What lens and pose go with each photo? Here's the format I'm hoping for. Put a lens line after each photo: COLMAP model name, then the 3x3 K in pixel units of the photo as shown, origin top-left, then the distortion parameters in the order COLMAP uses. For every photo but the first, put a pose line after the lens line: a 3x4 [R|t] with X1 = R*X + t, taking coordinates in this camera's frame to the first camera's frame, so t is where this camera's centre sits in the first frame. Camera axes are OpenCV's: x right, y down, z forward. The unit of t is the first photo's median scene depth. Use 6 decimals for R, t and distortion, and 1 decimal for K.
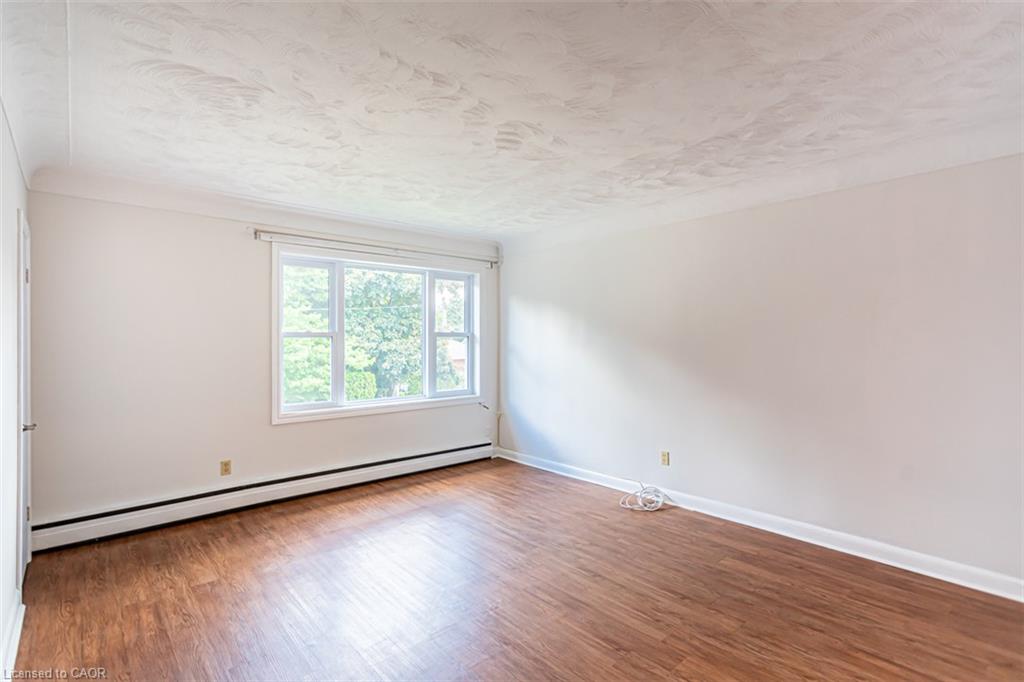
lens RADIAL K [[489.4, 0, 514.0], [0, 489.4, 336.4], [0, 0, 1]] dist [0.000679, 0.000638]
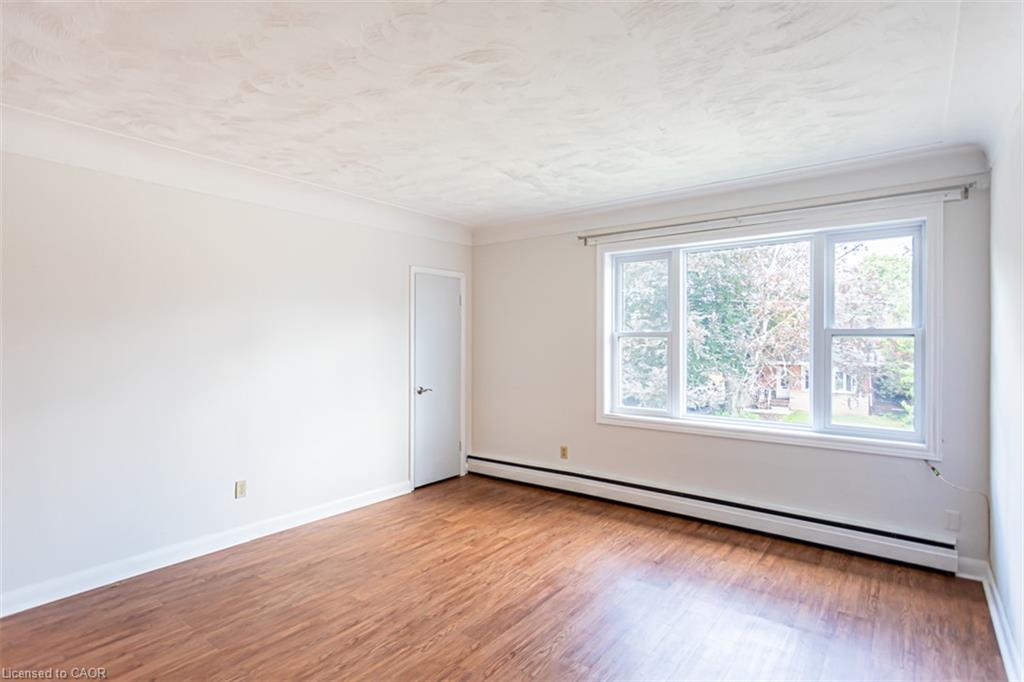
lens RADIAL K [[525.6, 0, 505.8], [0, 525.6, 340.1], [0, 0, 1]] dist [0.003742, 0.001250]
pose [[0.181840, 0.004425, -0.983318, 0.605118], [0.004143, 0.999978, 0.005266, 0.000411], [0.983319, -0.005032, 0.181818, 0.664887]]
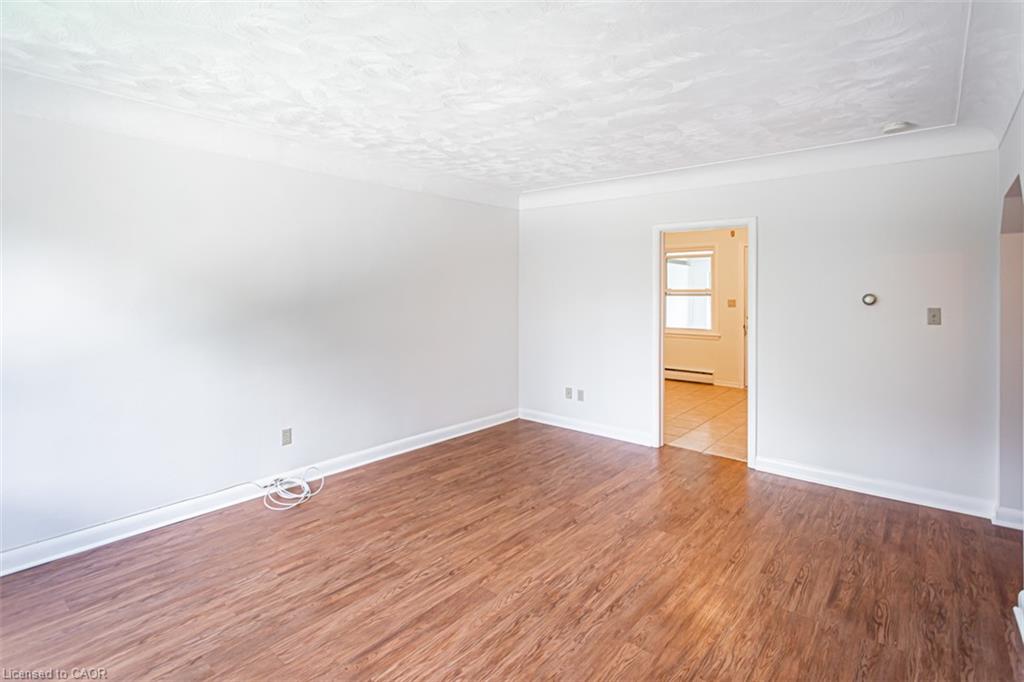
lens RADIAL K [[501.0, 0, 510.8], [0, 501.0, 295.9], [0, 0, 1]] dist [-0.001204, 0.000218]
pose [[-0.140342, -0.005025, 0.990090, -0.676583], [-0.005814, 0.999974, 0.004251, -0.006134], [-0.990086, -0.005160, -0.140368, 0.801346]]
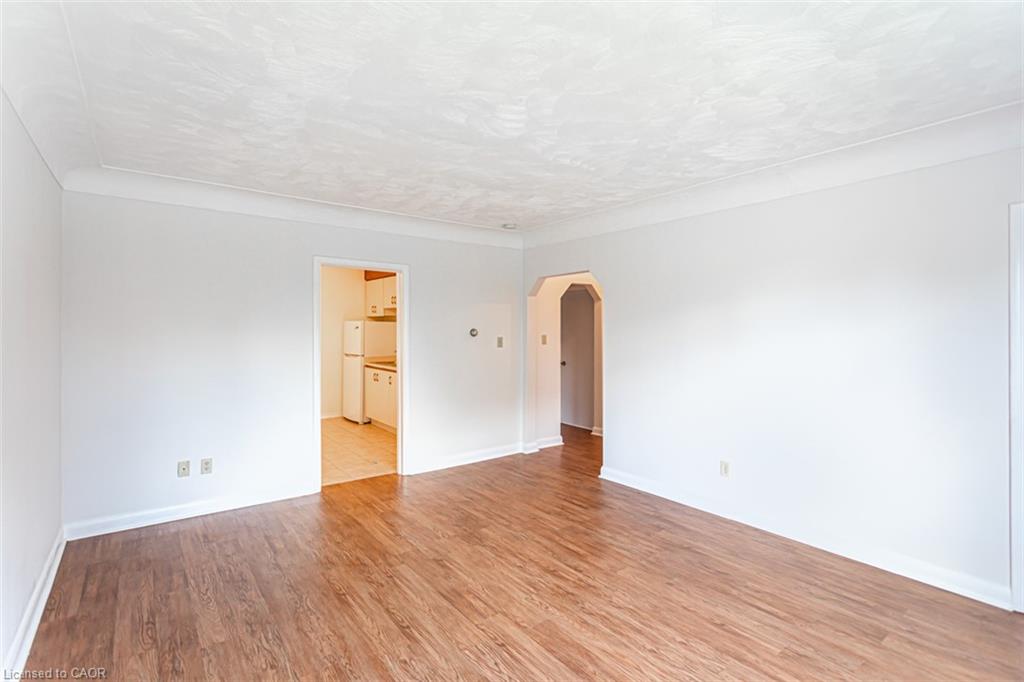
lens RADIAL K [[489.4, 0, 514.0], [0, 489.4, 336.4], [0, 0, 1]] dist [0.000679, 0.000638]
pose [[-0.997240, 0.001236, 0.074238, -0.056969], [0.002199, 0.999914, 0.012903, -0.006802], [-0.074216, 0.013031, -0.997157, 1.364456]]
